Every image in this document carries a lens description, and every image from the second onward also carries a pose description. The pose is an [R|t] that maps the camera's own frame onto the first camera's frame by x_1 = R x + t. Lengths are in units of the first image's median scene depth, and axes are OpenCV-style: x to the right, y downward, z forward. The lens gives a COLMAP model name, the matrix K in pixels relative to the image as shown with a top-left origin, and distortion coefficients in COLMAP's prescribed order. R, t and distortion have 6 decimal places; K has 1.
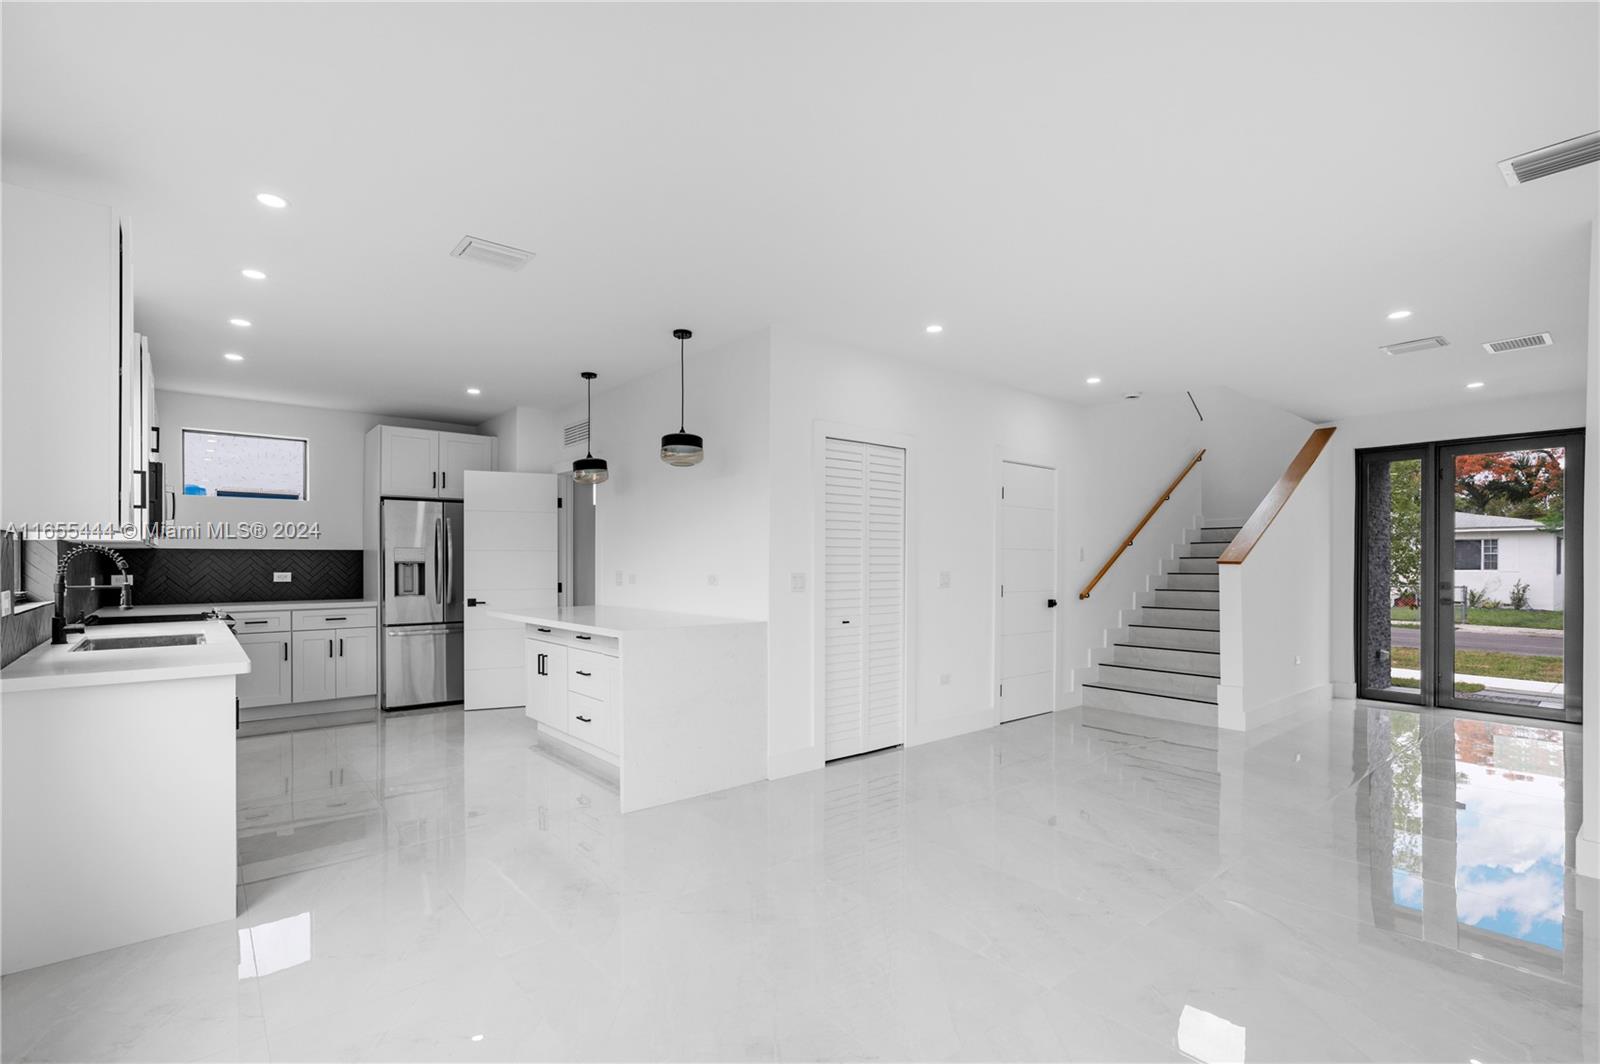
lens RADIAL K [[742.1, 0, 789.1], [0, 742.1, 560.9], [0, 0, 1]] dist [-0.000392, 0.000200]
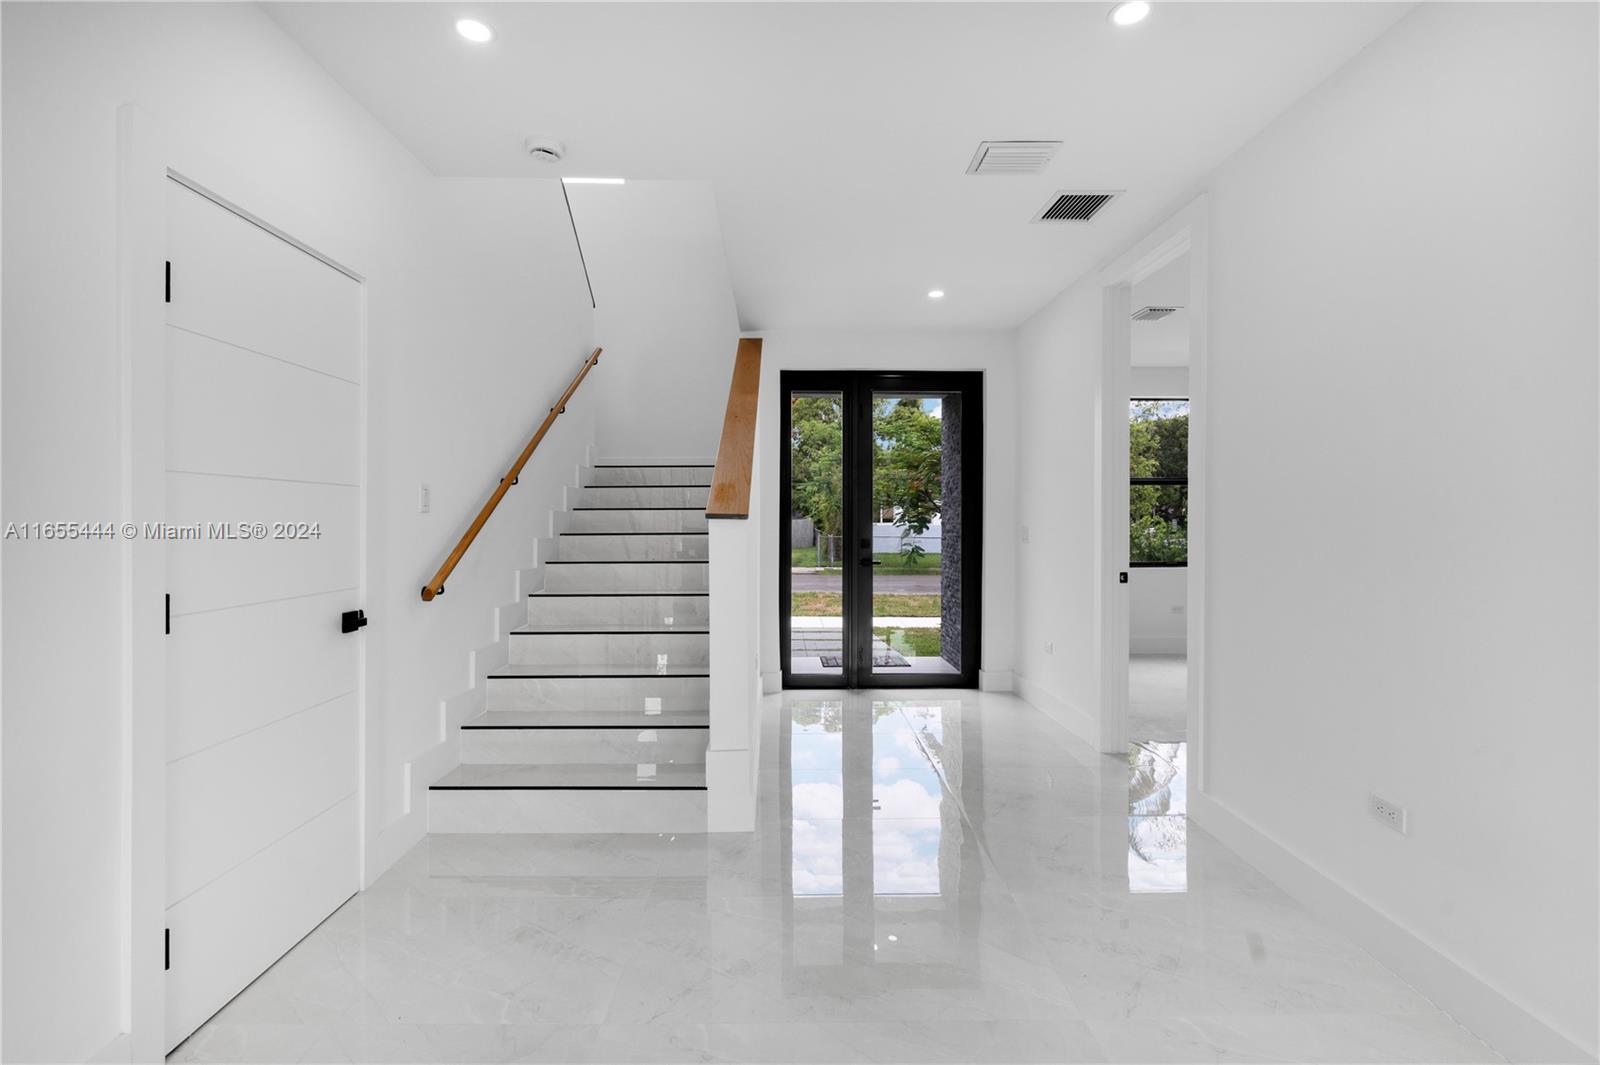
lens RADIAL K [[723.4, 0, 794.5], [0, 723.4, 518.9], [0, 0, 1]] dist [0.001880, 0.000862]
pose [[0.626850, -0.004876, 0.779124, 0.193211], [0.003510, 0.999988, 0.003435, 0.002527], [-0.779132, 0.000581, 0.626860, 0.552164]]
